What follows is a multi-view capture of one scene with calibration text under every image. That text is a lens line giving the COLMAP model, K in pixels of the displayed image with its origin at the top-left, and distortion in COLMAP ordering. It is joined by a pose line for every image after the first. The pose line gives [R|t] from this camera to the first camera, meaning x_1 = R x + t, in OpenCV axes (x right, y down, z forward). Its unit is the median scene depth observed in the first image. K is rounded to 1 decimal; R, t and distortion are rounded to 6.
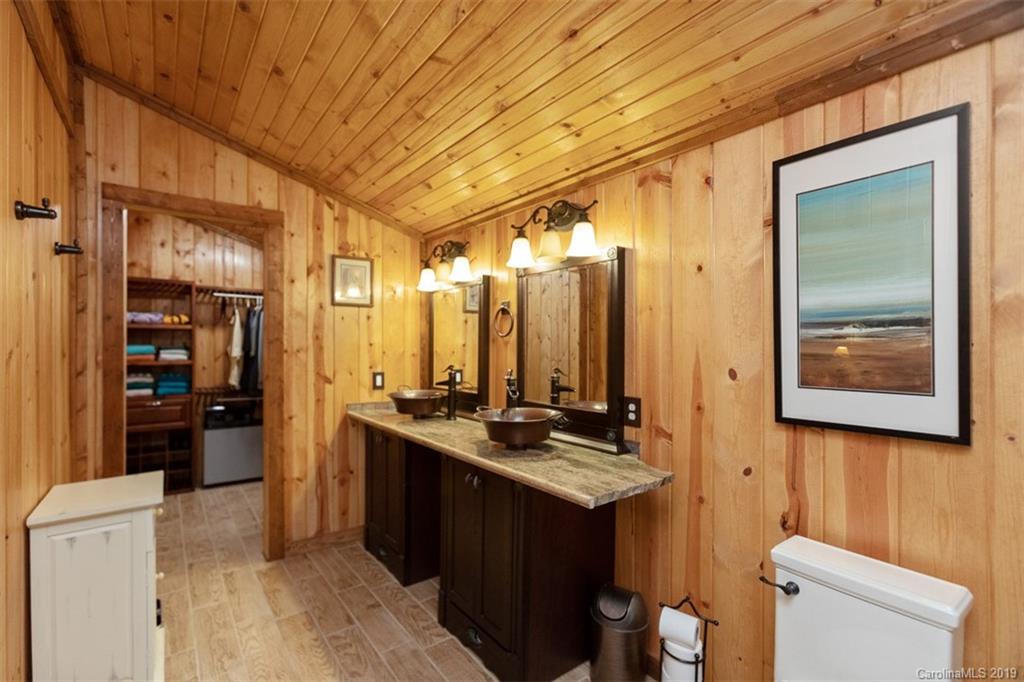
lens RADIAL K [[458.3, 0, 507.8], [0, 458.3, 338.7], [0, 0, 1]] dist [-0.001778, 0.002988]
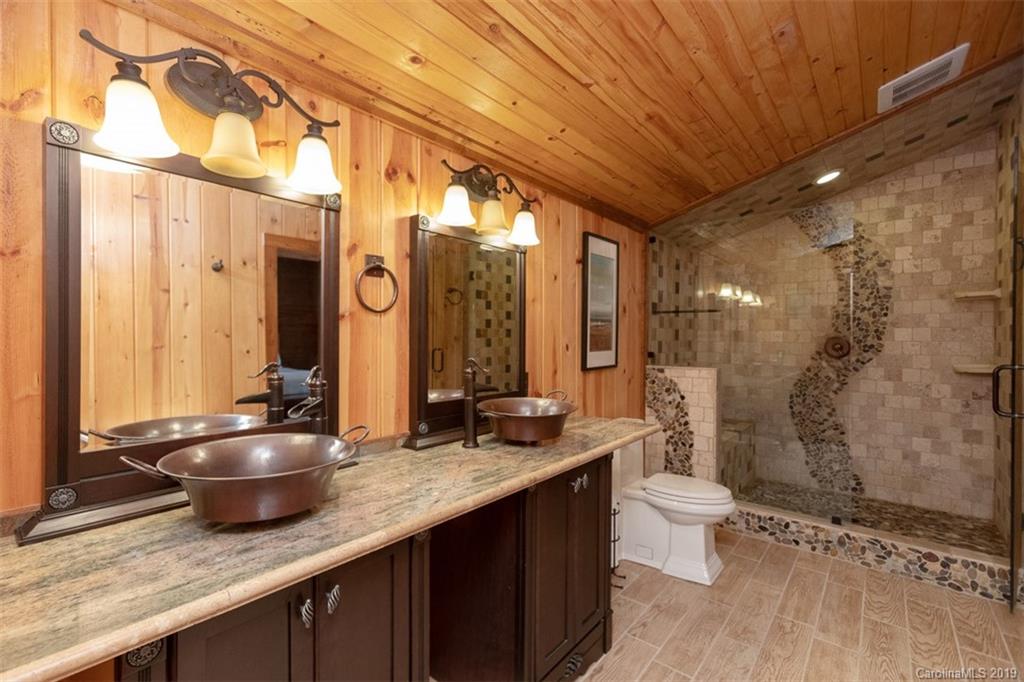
lens RADIAL K [[458.3, 0, 506.2], [0, 458.3, 341.7], [0, 0, 1]] dist [-0.001778, 0.002988]
pose [[-0.223429, -0.008405, 0.974684, -1.019711], [-0.004841, 0.999960, 0.007513, 0.043549], [-0.974708, -0.003040, -0.223460, 1.521916]]
